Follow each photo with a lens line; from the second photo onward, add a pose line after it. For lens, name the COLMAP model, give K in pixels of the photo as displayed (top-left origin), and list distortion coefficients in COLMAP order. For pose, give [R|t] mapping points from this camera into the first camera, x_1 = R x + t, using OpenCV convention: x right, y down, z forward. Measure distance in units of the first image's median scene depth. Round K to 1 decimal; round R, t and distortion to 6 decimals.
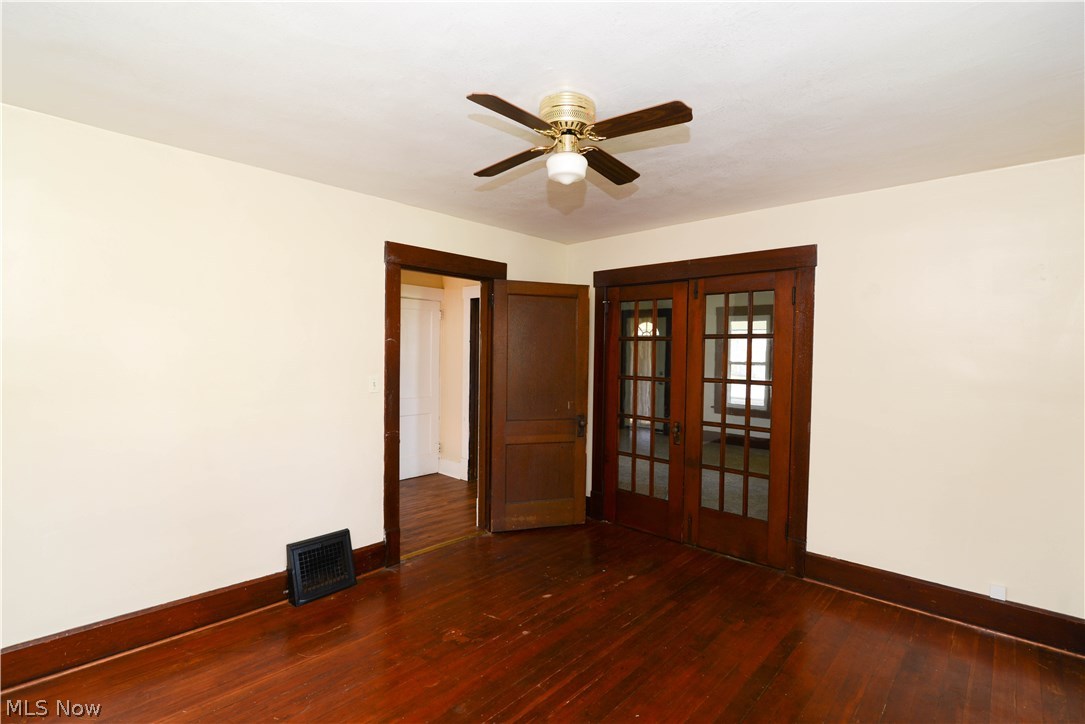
lens RADIAL K [[512.7, 0, 541.5], [0, 512.7, 359.9], [0, 0, 1]] dist [-0.001076, -0.000049]
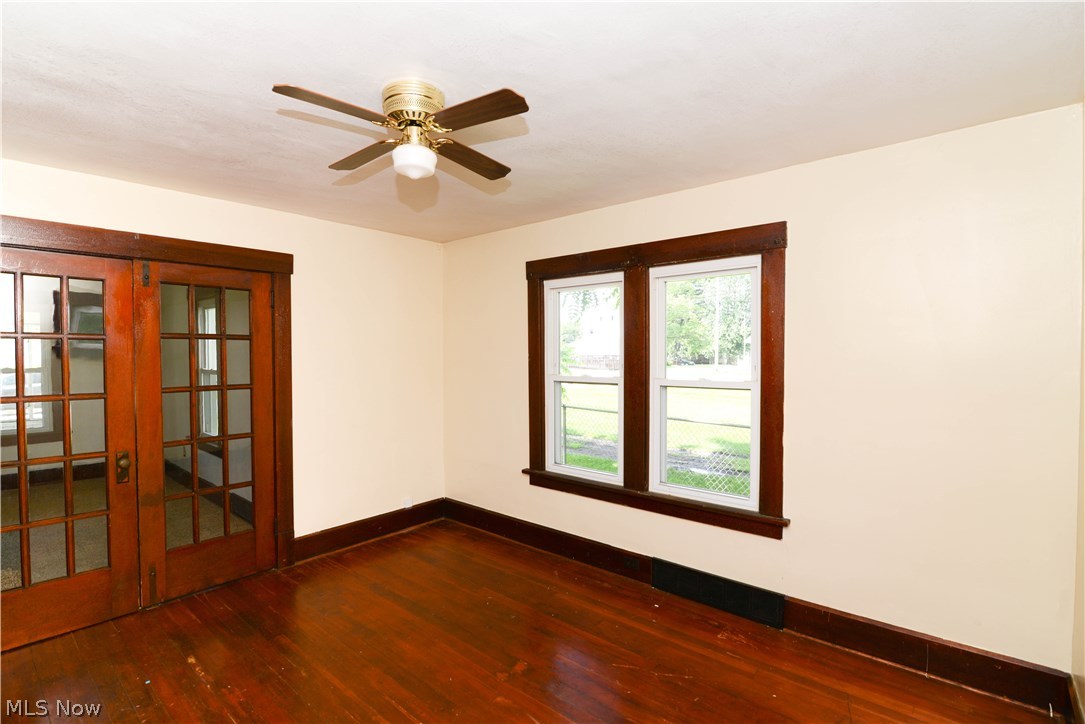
lens RADIAL K [[512.7, 0, 545.8], [0, 512.7, 357.8], [0, 0, 1]] dist [-0.001076, -0.000049]
pose [[-0.037151, -0.020687, 0.999096, -0.573649], [0.022539, 0.999514, 0.021534, -0.018201], [-0.999055, 0.023319, -0.036666, 0.503270]]
